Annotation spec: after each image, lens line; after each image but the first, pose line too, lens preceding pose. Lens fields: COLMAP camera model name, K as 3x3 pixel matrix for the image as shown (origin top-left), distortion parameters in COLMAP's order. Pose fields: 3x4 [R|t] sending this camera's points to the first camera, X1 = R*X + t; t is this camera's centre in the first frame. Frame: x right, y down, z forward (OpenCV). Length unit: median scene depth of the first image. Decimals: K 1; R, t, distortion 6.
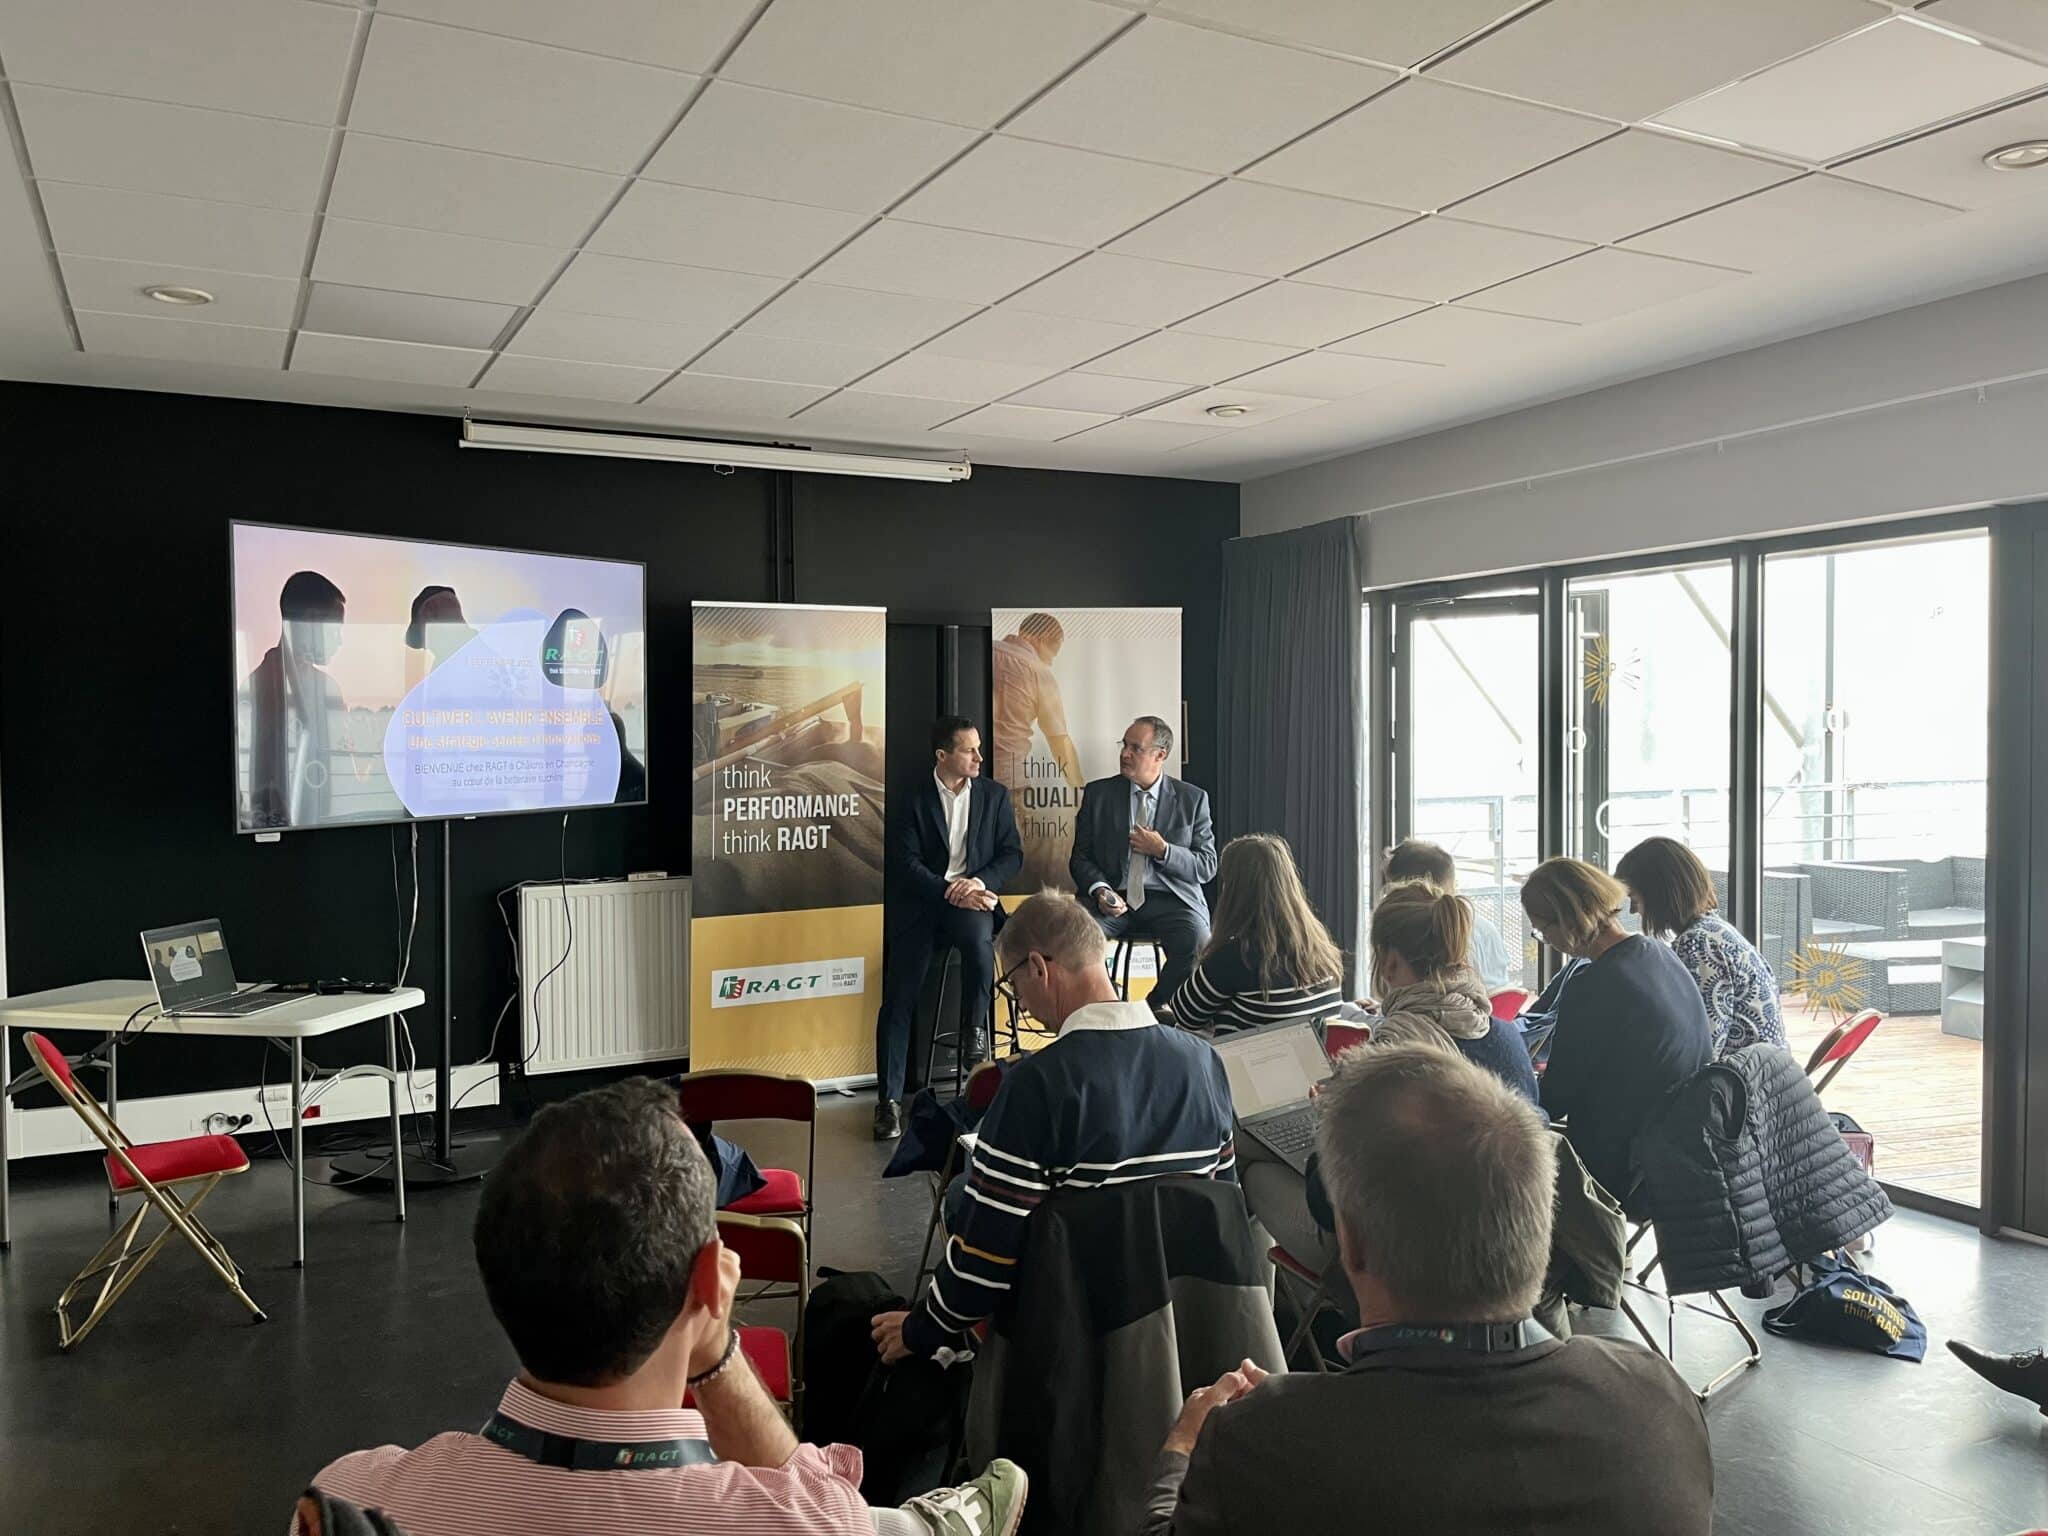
lens RADIAL K [[1559.6, 0, 1022.2], [0, 1559.6, 754.4], [0, 0, 1]] dist [0.008787, -0.009937]
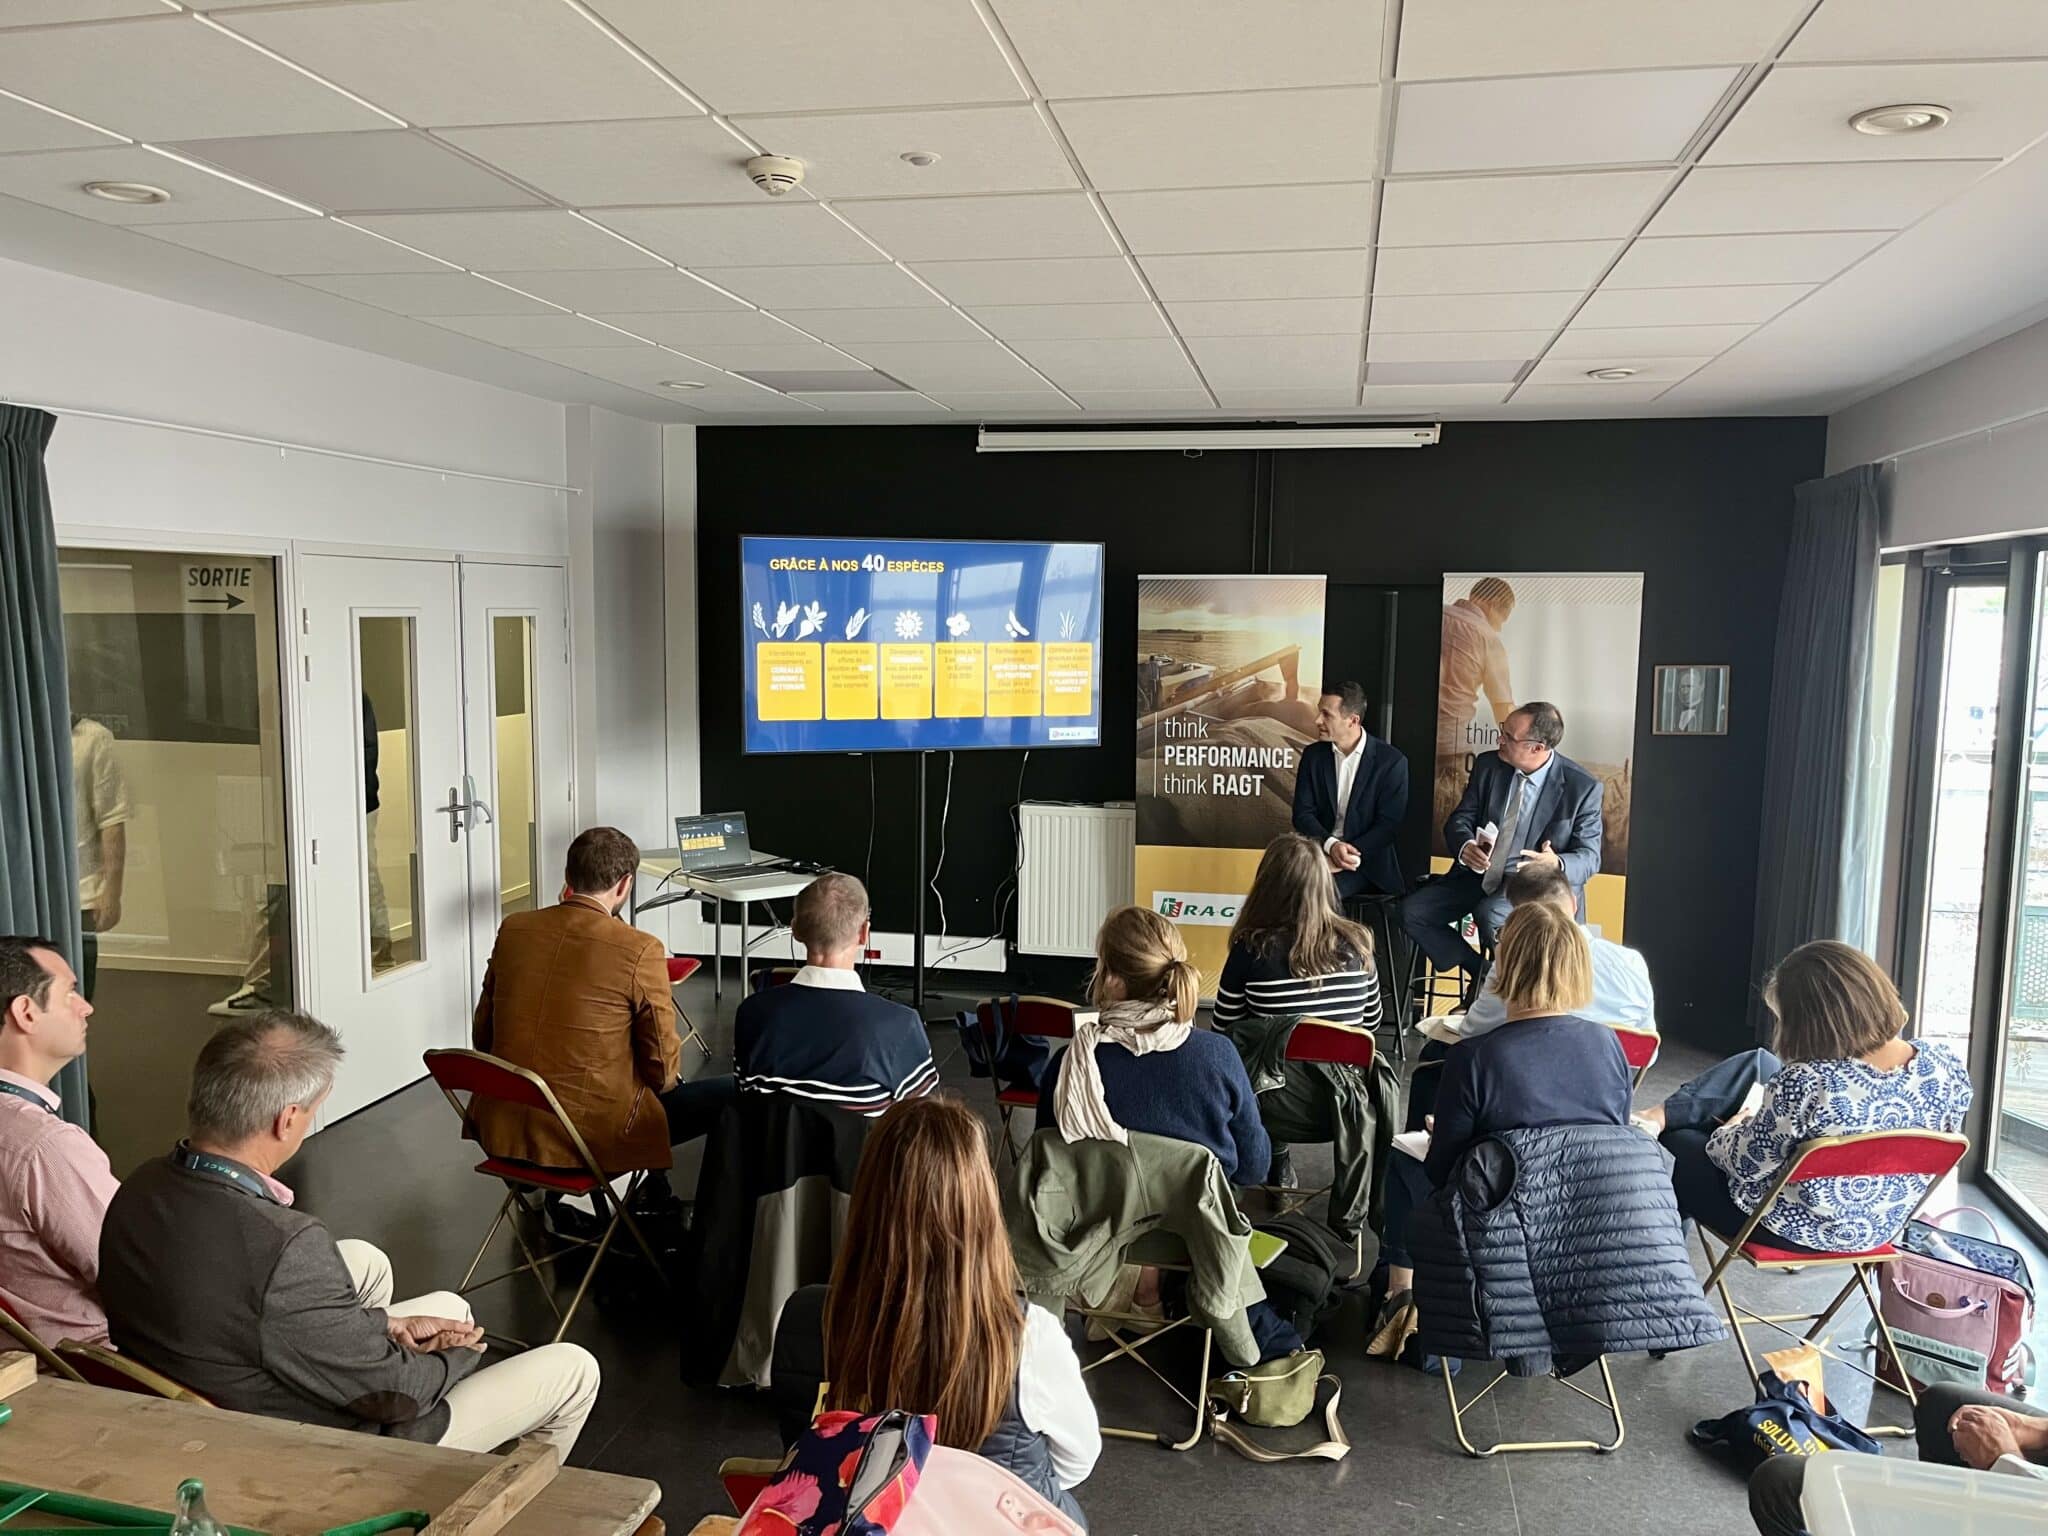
lens RADIAL K [[1559.6, 0, 1021.4], [0, 1559.6, 784.0], [0, 0, 1]] dist [0.008787, -0.009937]
pose [[0.770102, 0.090122, -0.631522, 0.451661], [-0.027140, 0.993703, 0.108711, -0.065002], [0.637343, -0.066579, 0.767699, 0.042967]]
